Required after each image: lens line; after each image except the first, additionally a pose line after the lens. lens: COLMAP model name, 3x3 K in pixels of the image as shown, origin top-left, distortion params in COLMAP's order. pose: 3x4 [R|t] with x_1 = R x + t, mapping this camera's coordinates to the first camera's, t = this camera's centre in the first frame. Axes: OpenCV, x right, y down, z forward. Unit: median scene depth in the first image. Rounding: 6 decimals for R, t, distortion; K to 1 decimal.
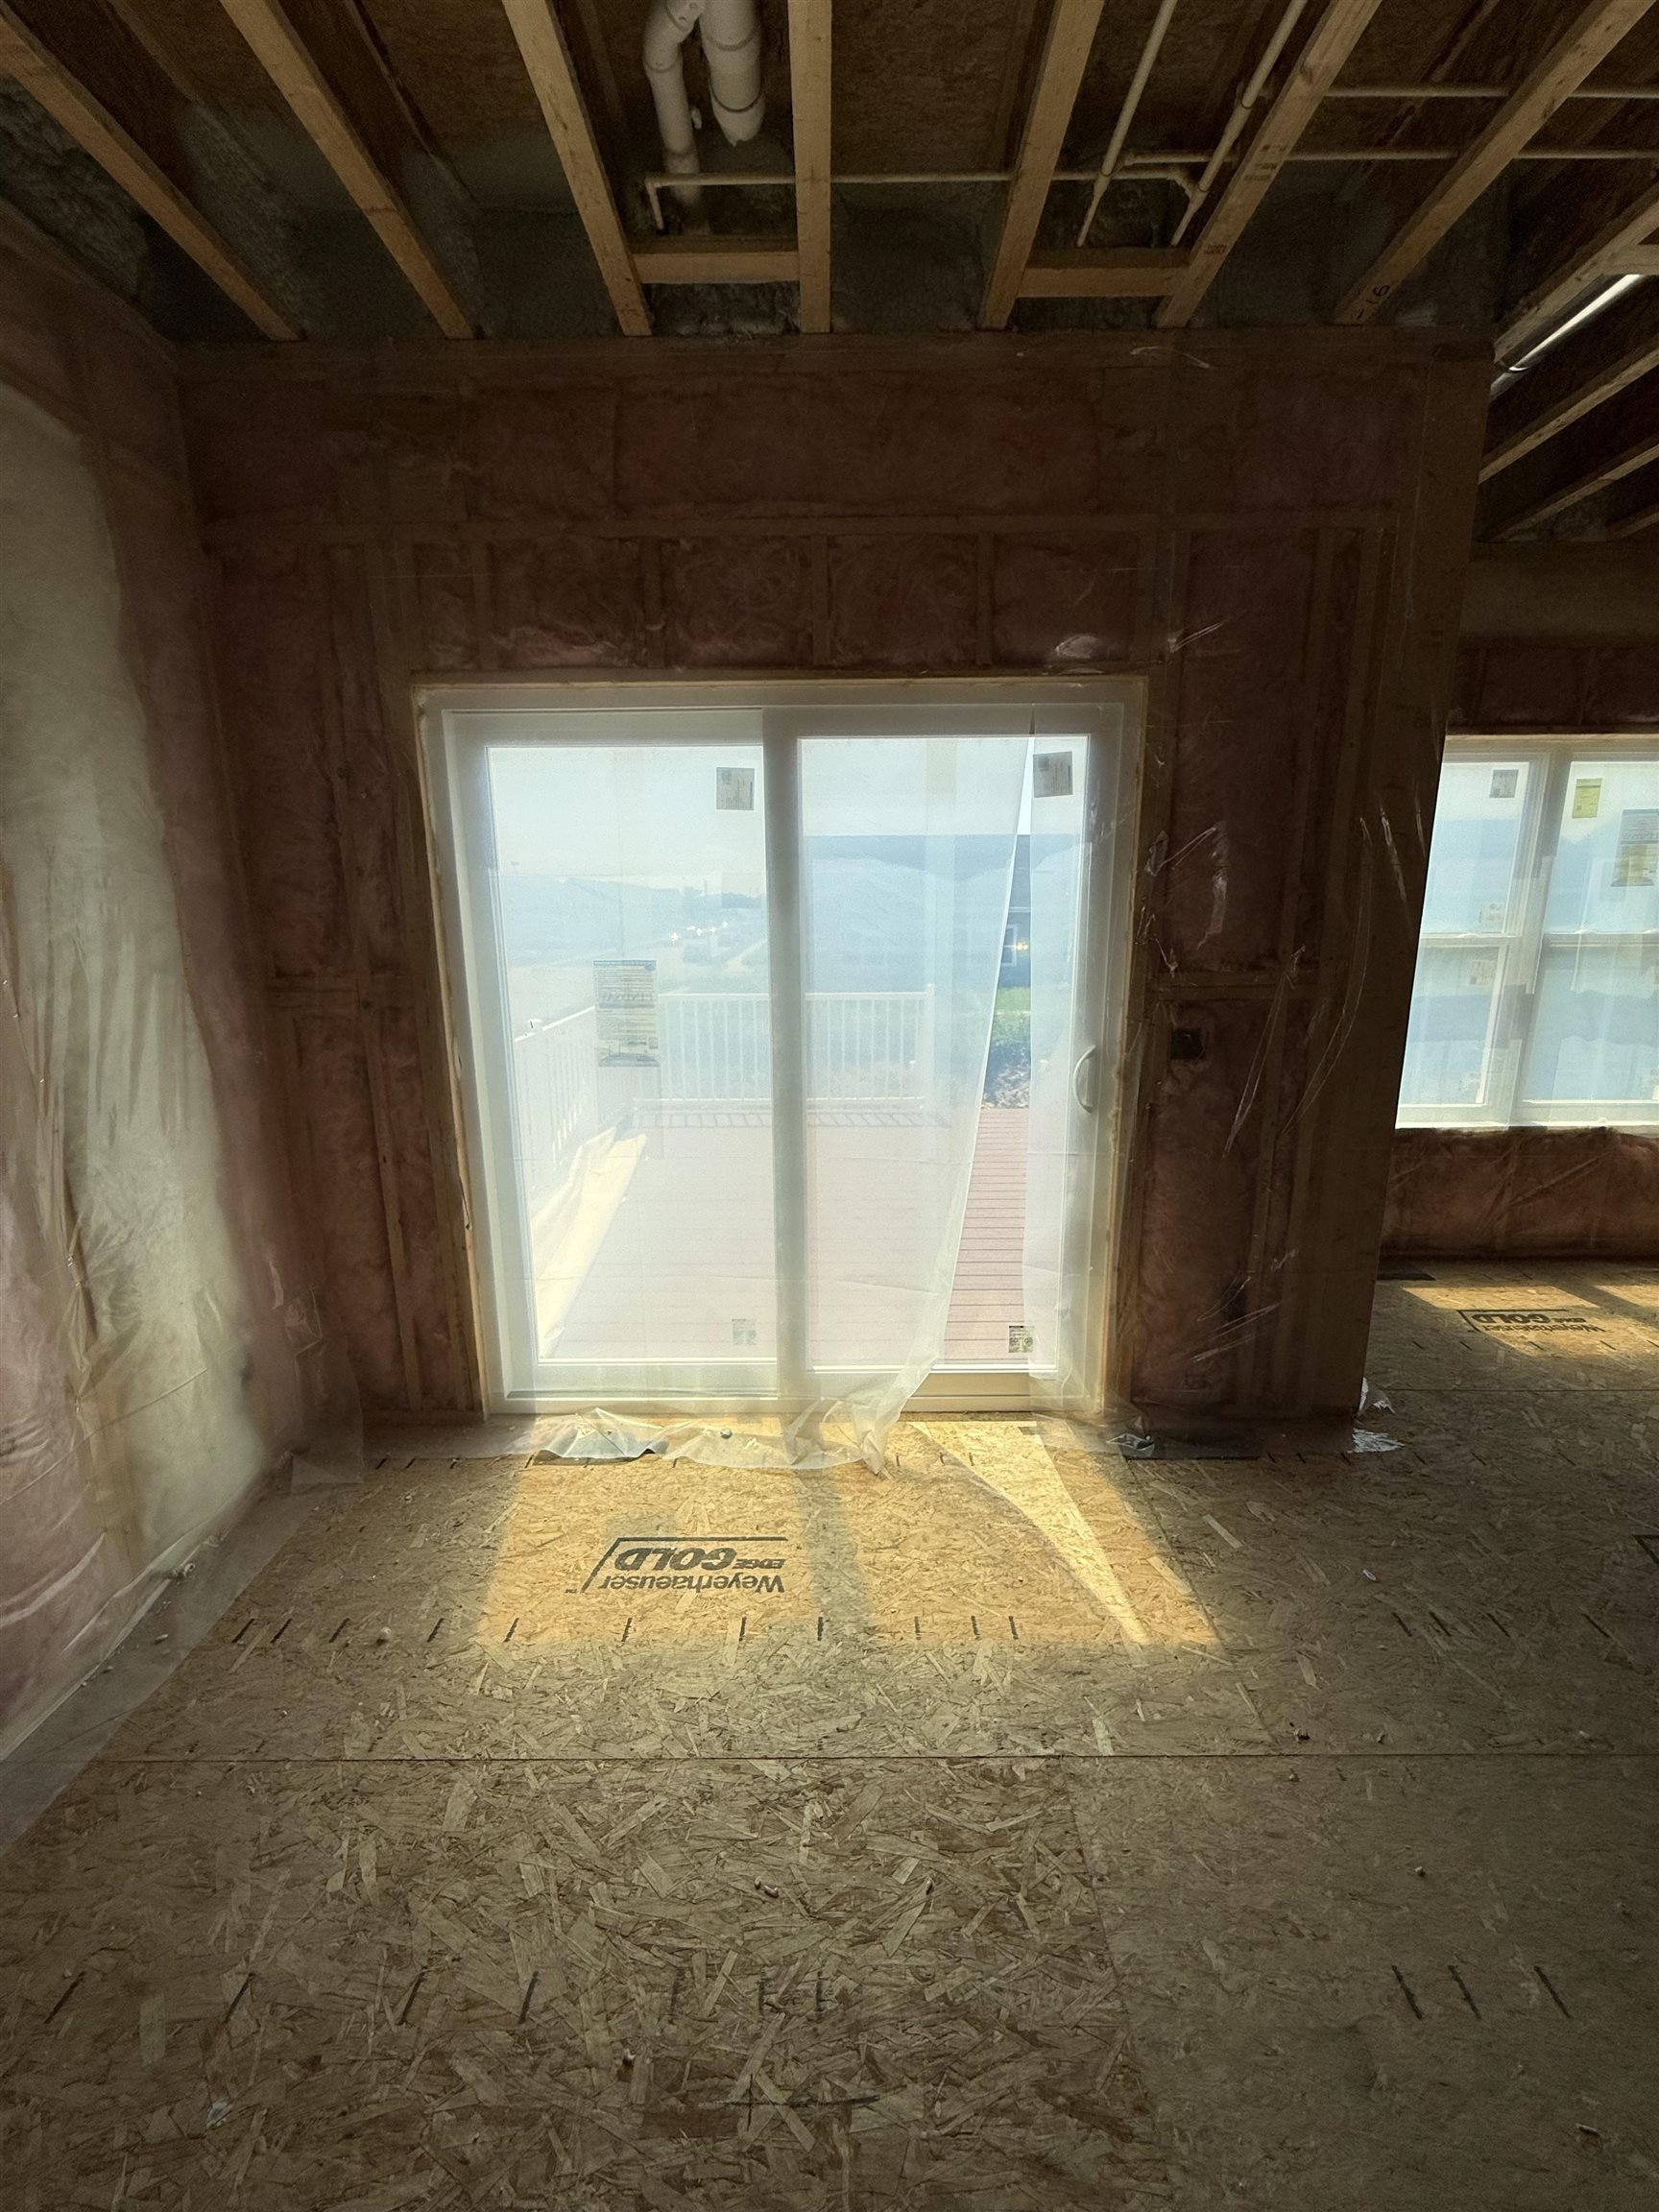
lens RADIAL K [[887.7, 0, 829.9], [0, 887.7, 1101.1], [0, 0, 1]] dist [-0.002333, -0.000070]
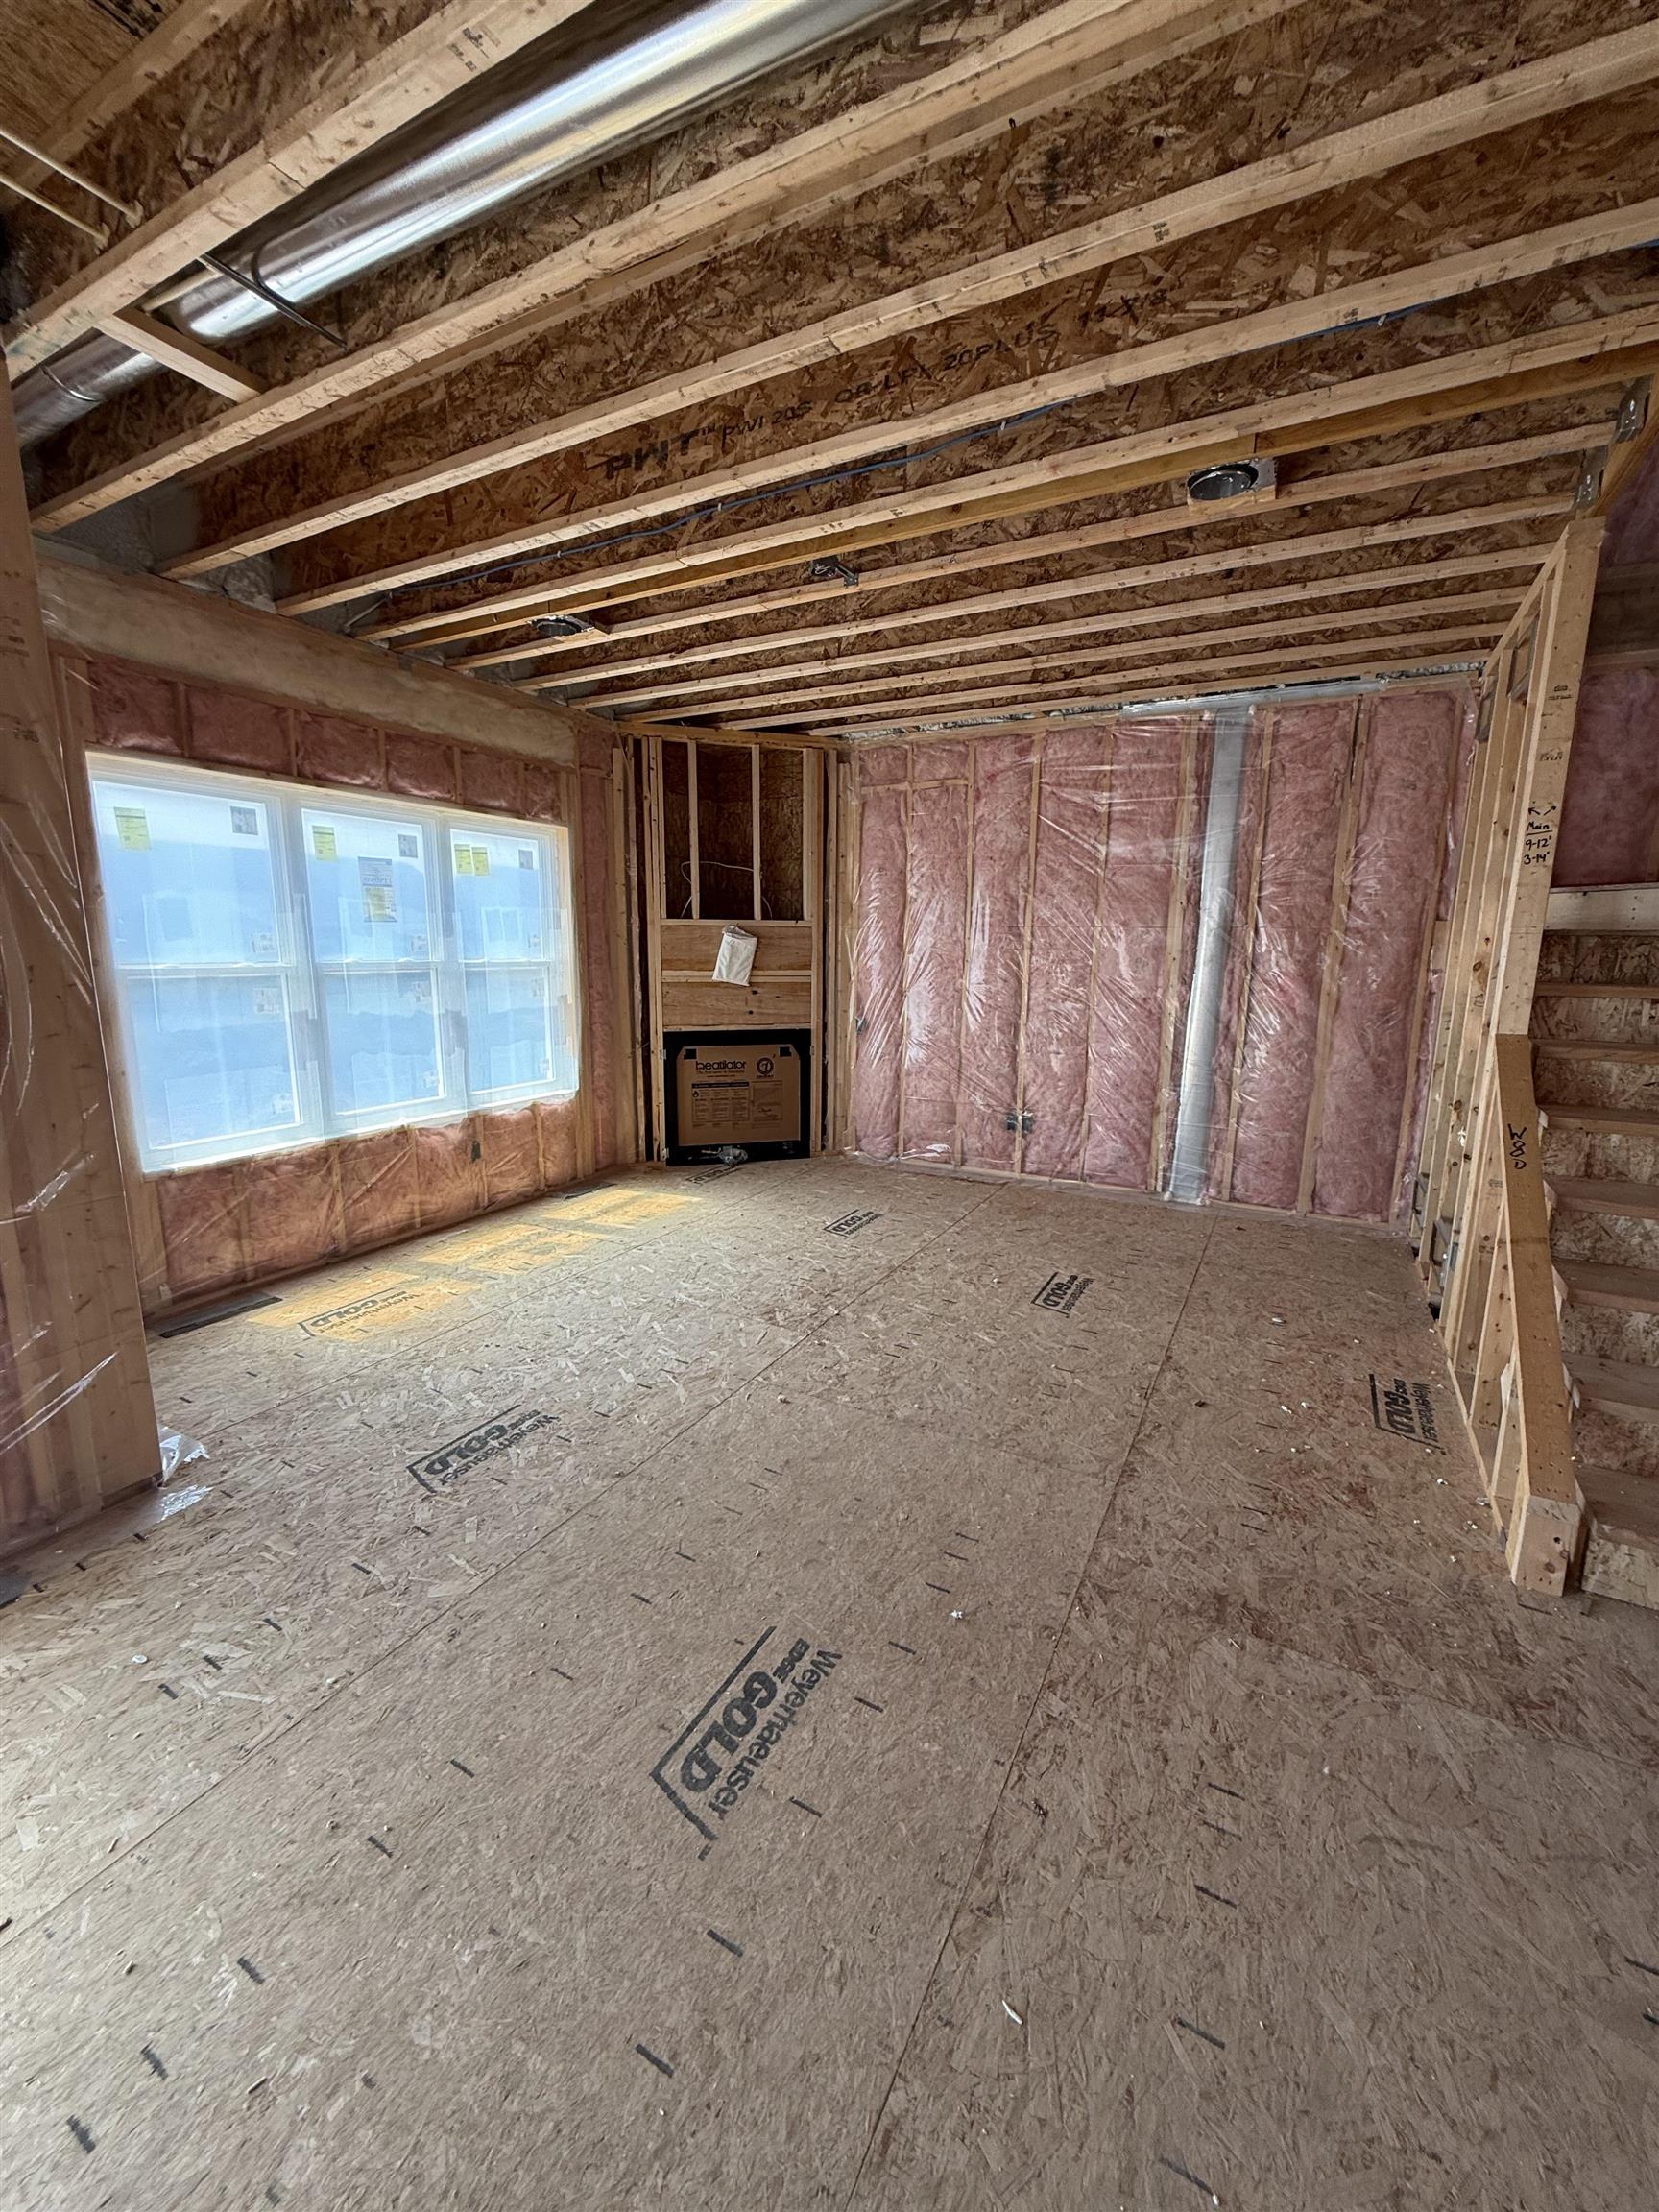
lens RADIAL K [[887.7, 0, 825.5], [0, 887.7, 1109.4], [0, 0, 1]] dist [-0.002333, -0.000070]
pose [[0.460991, -0.151063, 0.874453, 0.118767], [0.171842, 0.981948, 0.079042, 0.013424], [-0.870608, 0.113830, 0.478628, -0.066717]]
